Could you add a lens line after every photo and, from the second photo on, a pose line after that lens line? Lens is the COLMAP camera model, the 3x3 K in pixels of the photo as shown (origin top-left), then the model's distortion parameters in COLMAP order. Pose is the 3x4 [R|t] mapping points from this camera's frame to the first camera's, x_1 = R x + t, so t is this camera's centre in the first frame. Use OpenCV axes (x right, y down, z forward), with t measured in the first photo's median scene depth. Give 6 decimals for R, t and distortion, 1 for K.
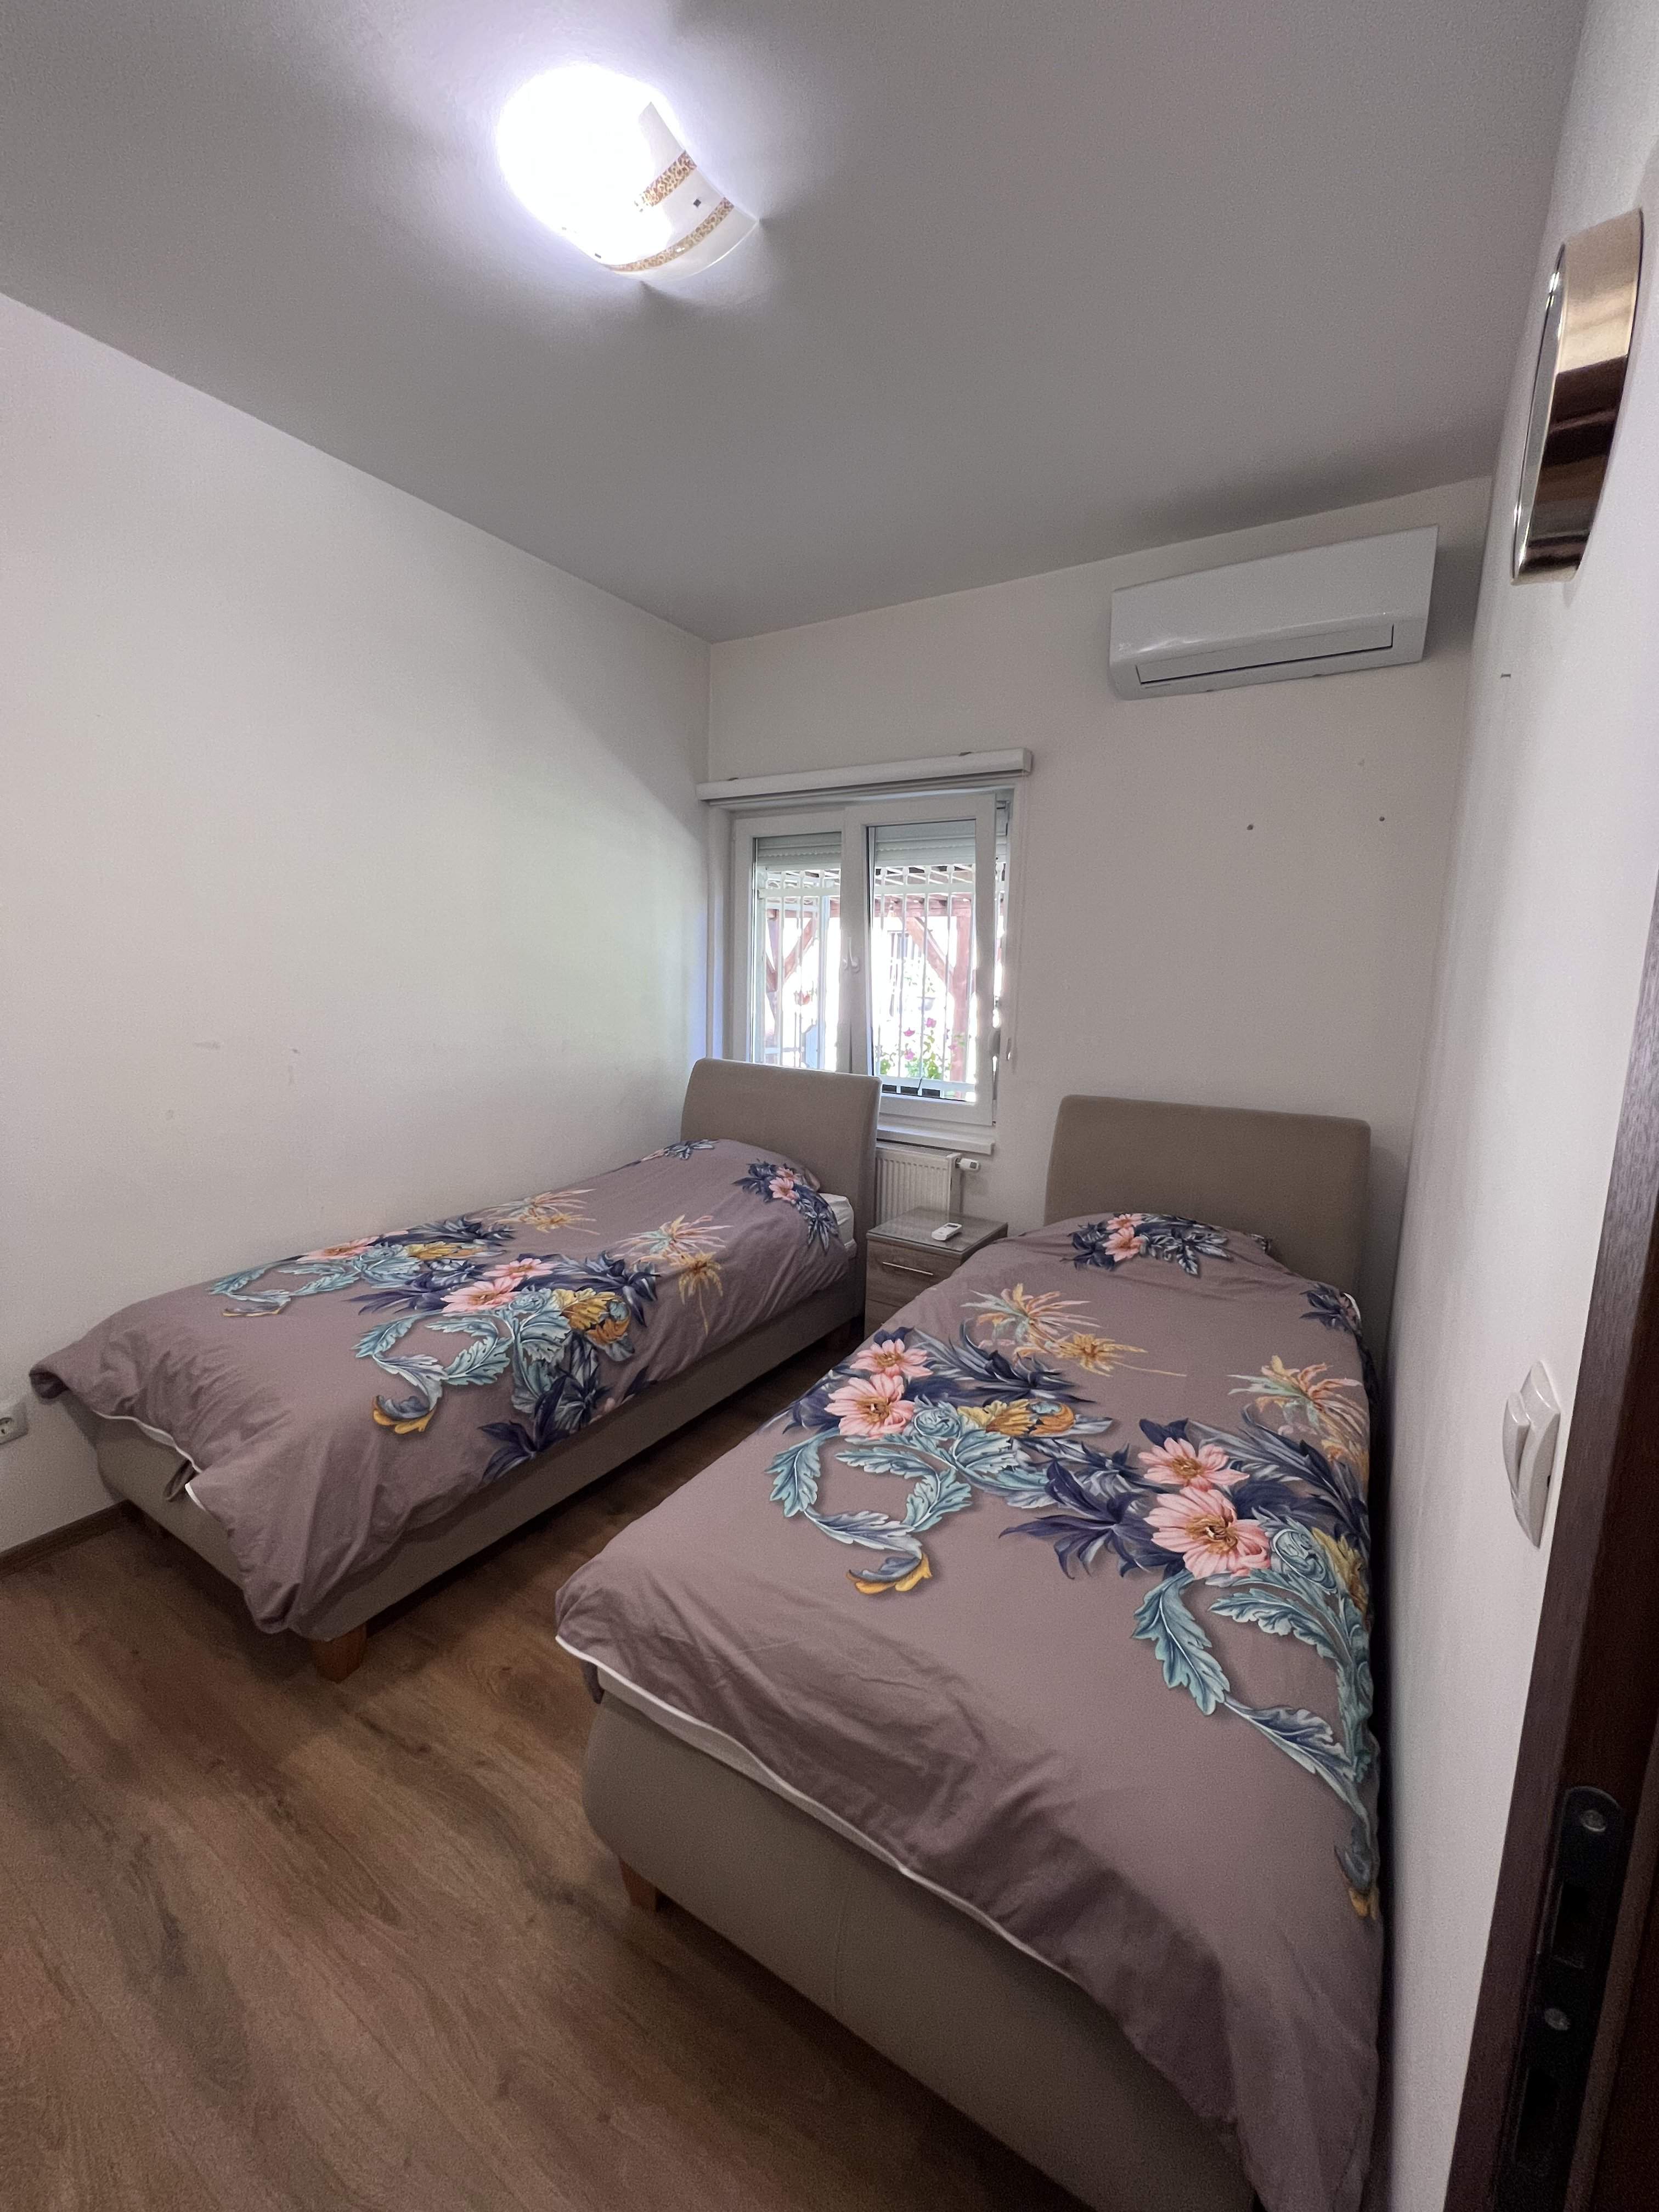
lens RADIAL K [[886.9, 0, 829.5], [0, 886.9, 1106.0], [0, 0, 1]] dist [0.000396, 0.000208]
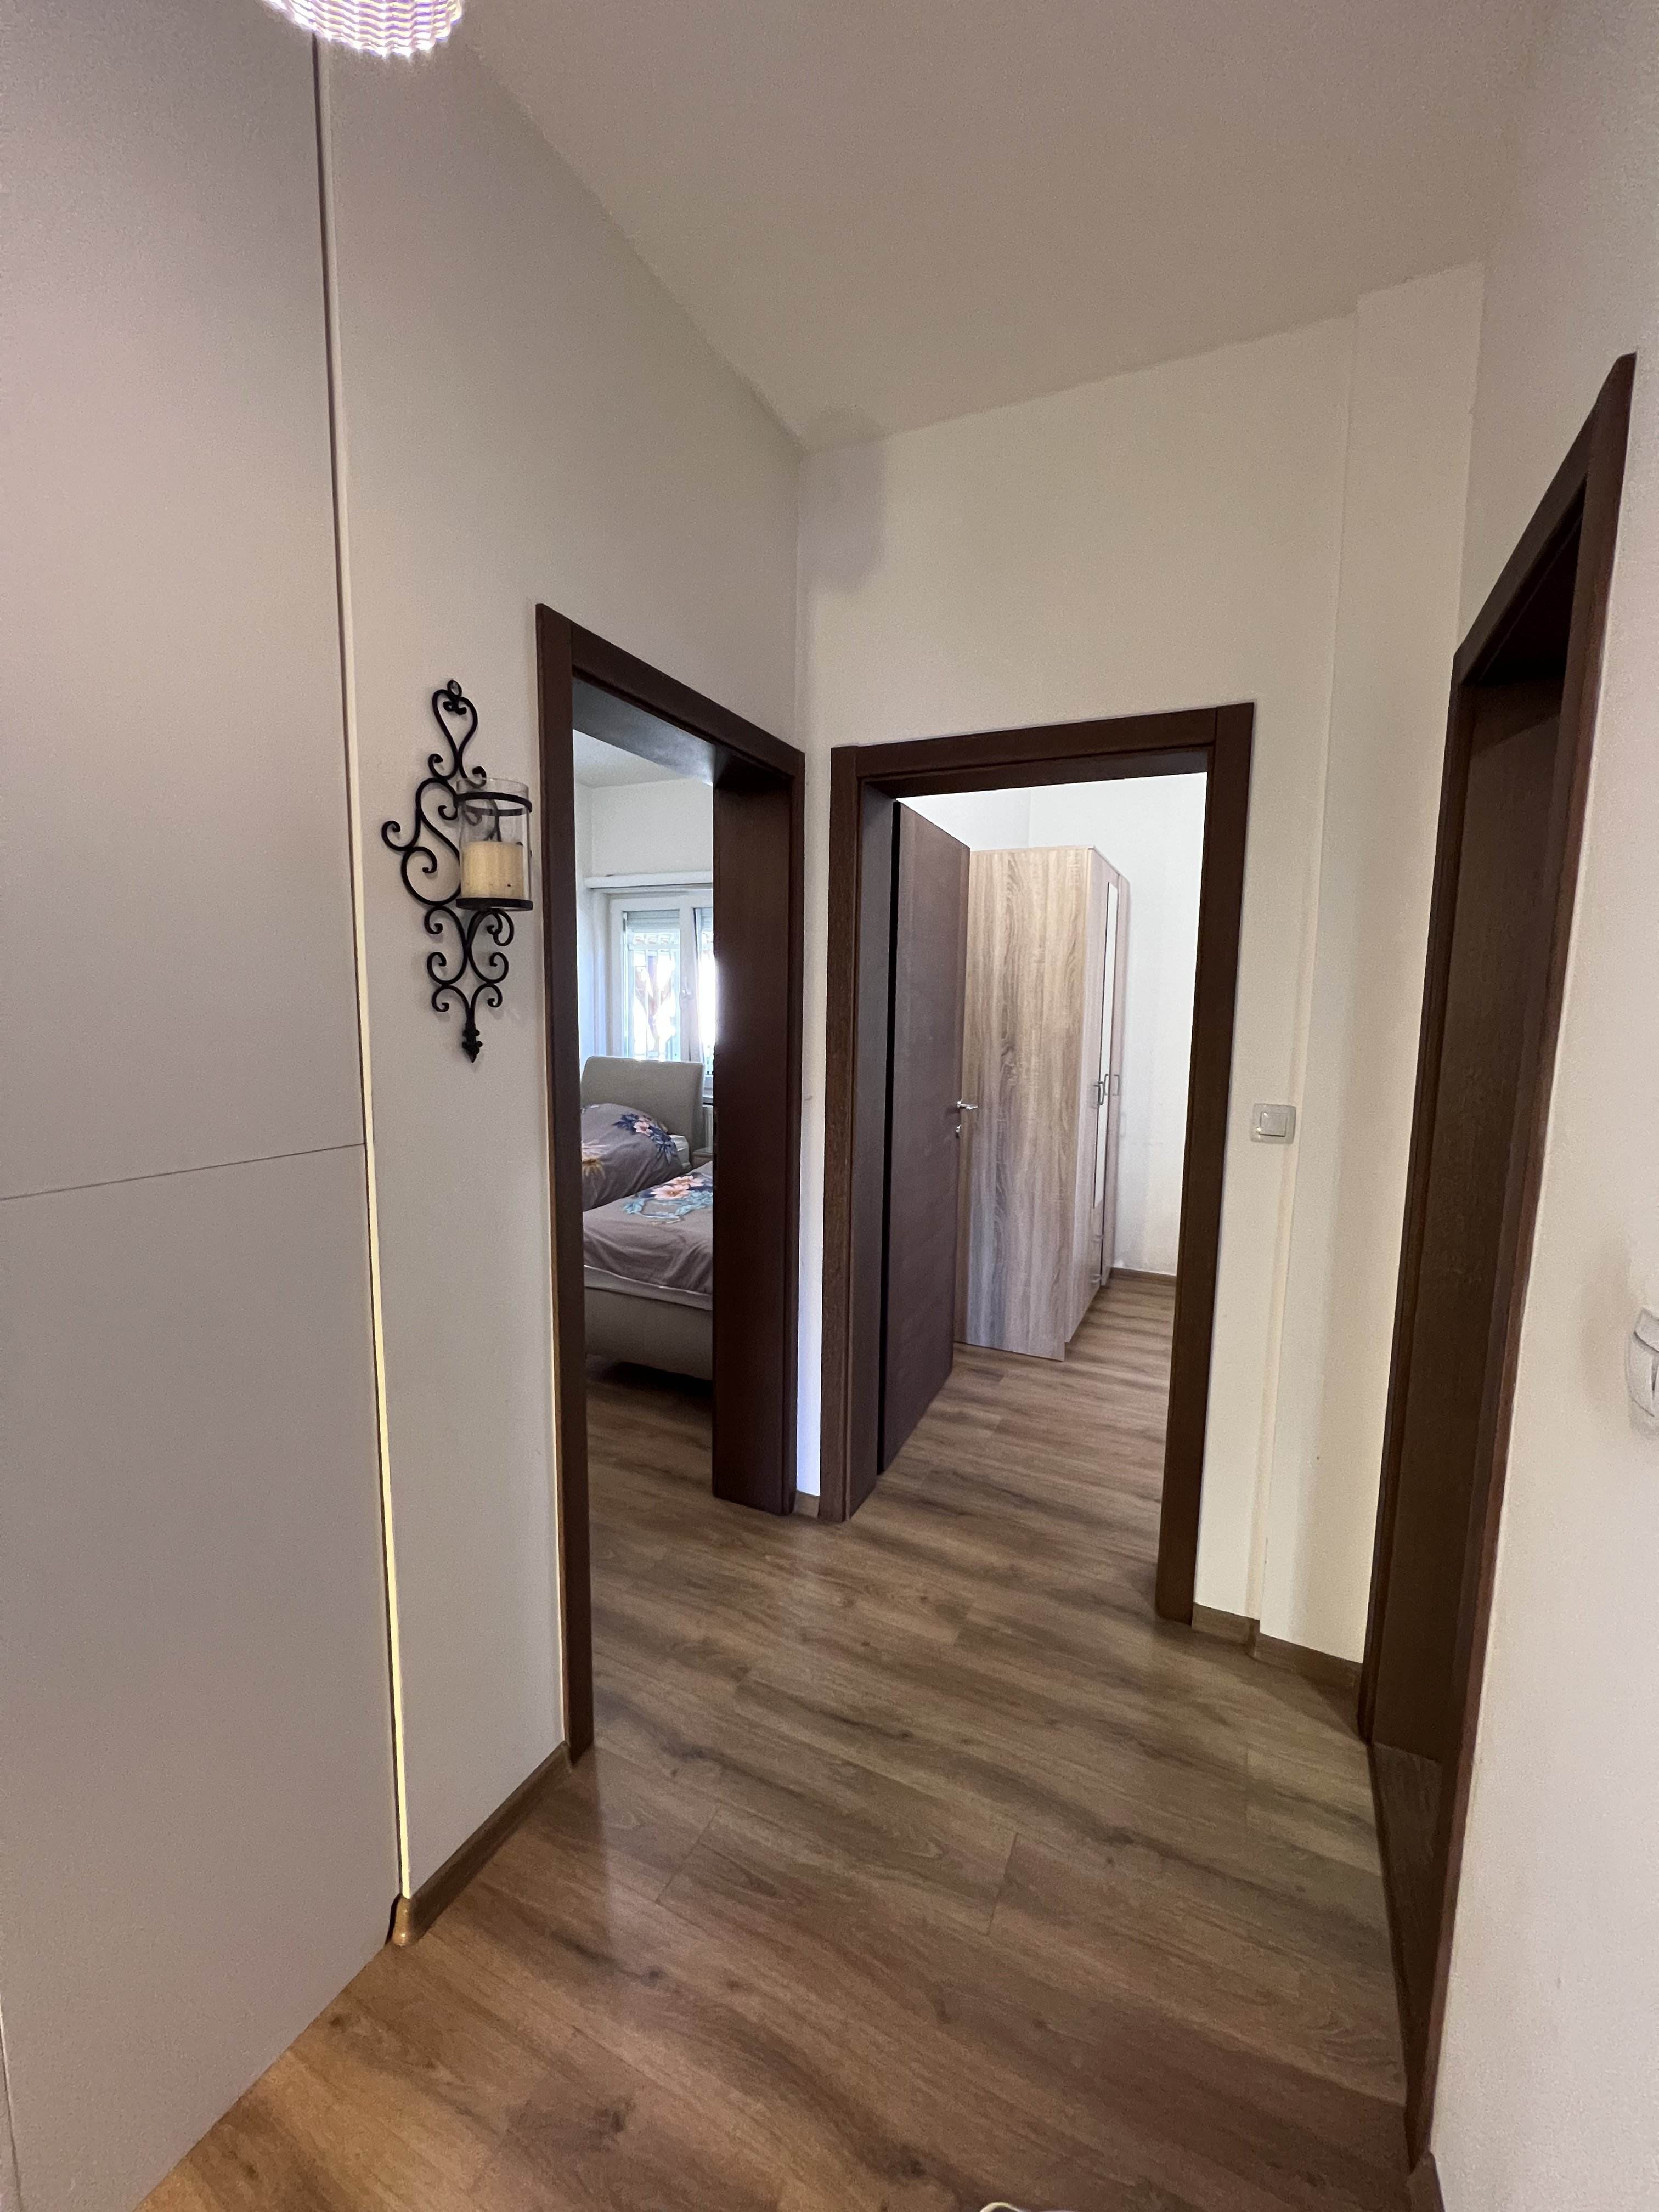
lens RADIAL K [[886.9, 0, 829.5], [0, 886.9, 1106.0], [0, 0, 1]] dist [0.000396, 0.000208]
pose [[0.993130, -0.024303, 0.114461, 0.104672], [0.028292, 0.999043, -0.033354, 0.115164], [-0.113541, 0.036363, 0.992868, -0.679550]]
